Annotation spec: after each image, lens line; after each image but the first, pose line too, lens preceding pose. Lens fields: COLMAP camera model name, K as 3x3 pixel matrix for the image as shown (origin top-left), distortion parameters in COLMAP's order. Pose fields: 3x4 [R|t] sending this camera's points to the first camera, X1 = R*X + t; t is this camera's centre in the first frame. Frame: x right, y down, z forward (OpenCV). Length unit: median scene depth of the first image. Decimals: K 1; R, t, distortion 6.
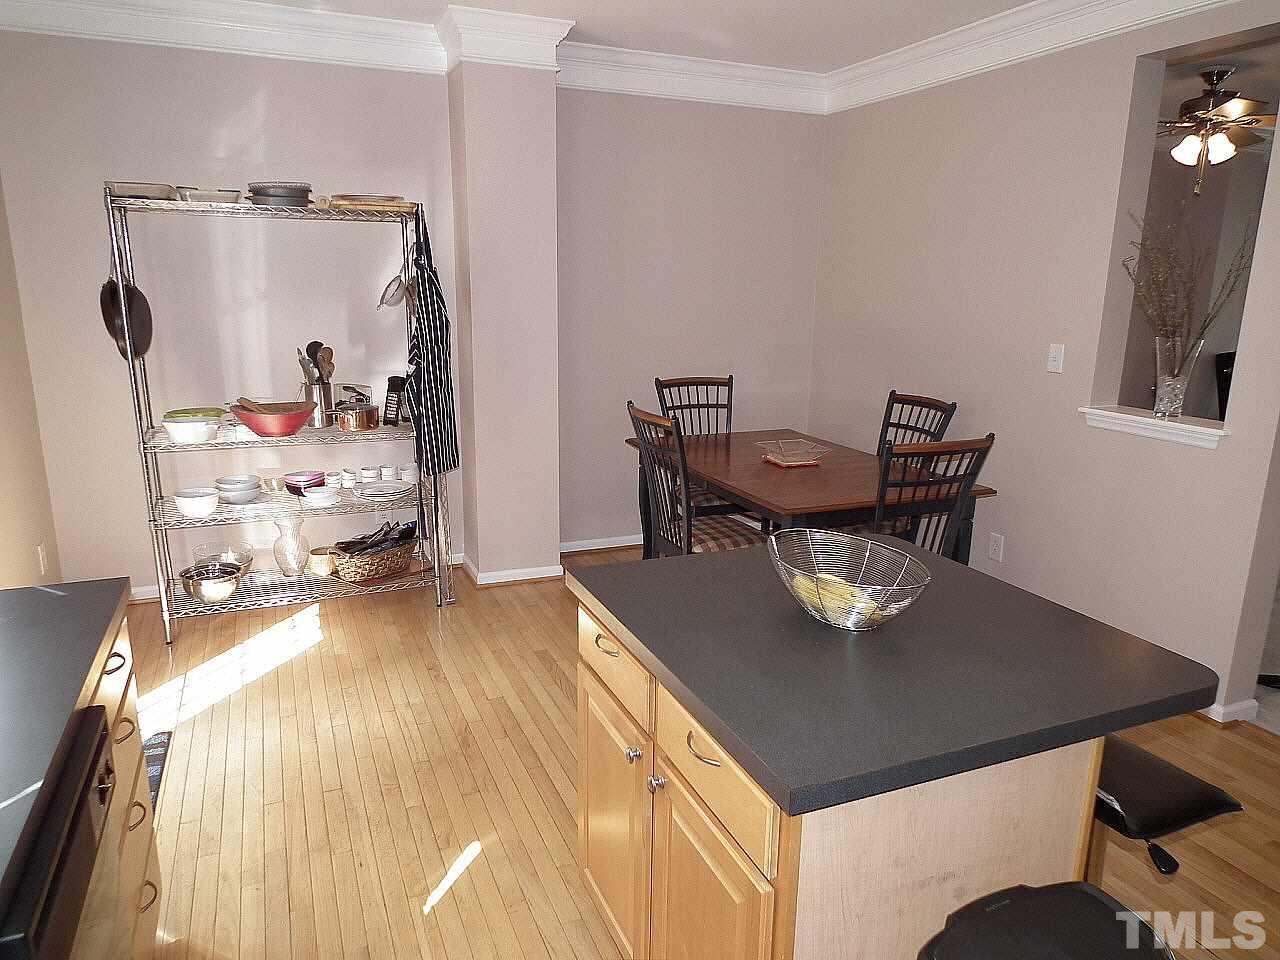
lens RADIAL K [[884.0, 0, 643.8], [0, 884.0, 494.7], [0, 0, 1]] dist [0.004813, -0.000812]
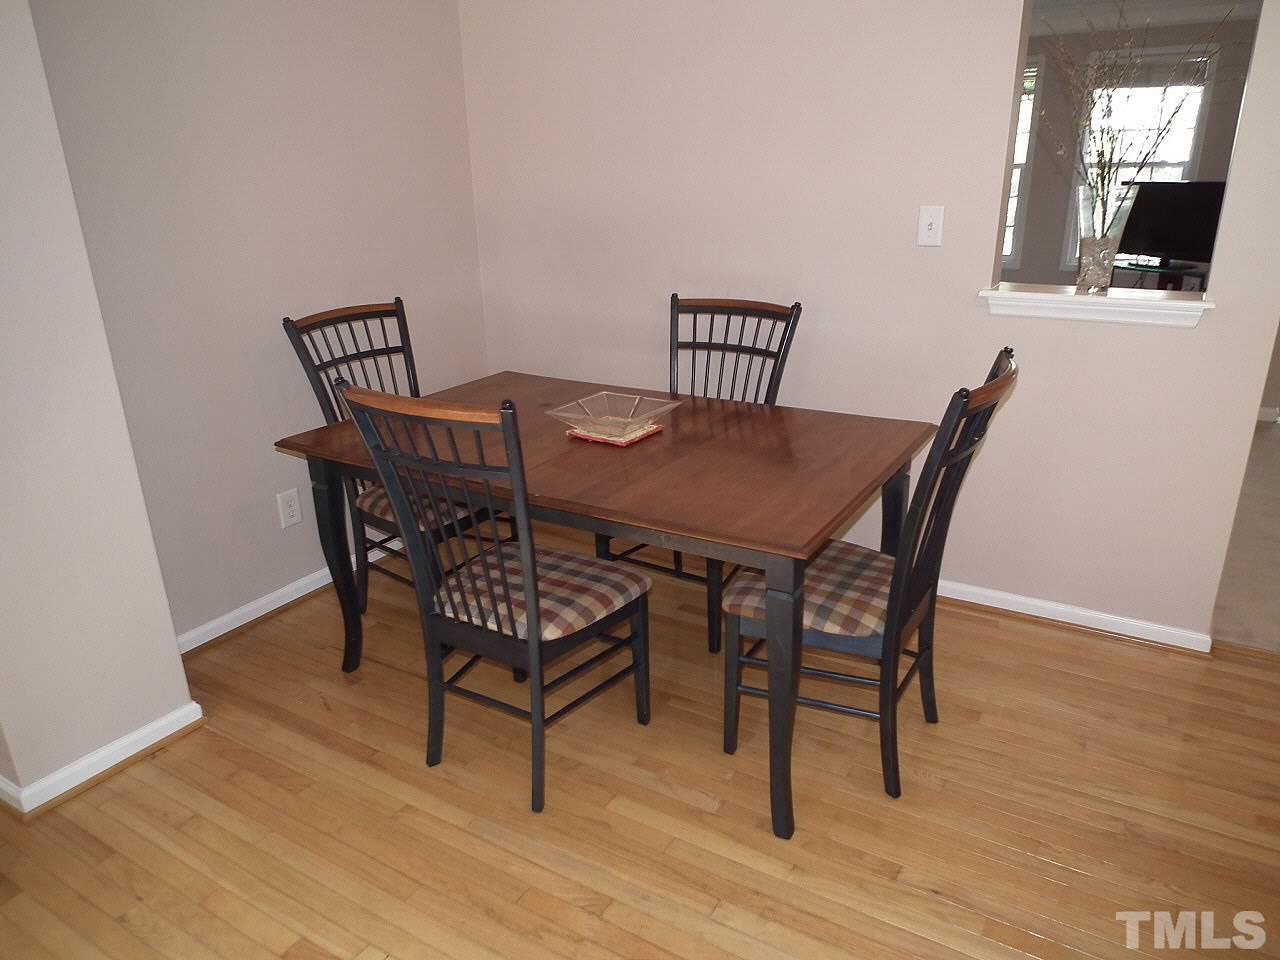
lens RADIAL K [[884.0, 0, 643.8], [0, 884.0, 494.7], [0, 0, 1]] dist [0.004813, -0.000812]
pose [[0.806784, -0.231911, 0.543430, -0.141751], [0.168055, 0.971831, 0.165235, -0.084615], [-0.566442, -0.041983, 0.823031, 0.447339]]
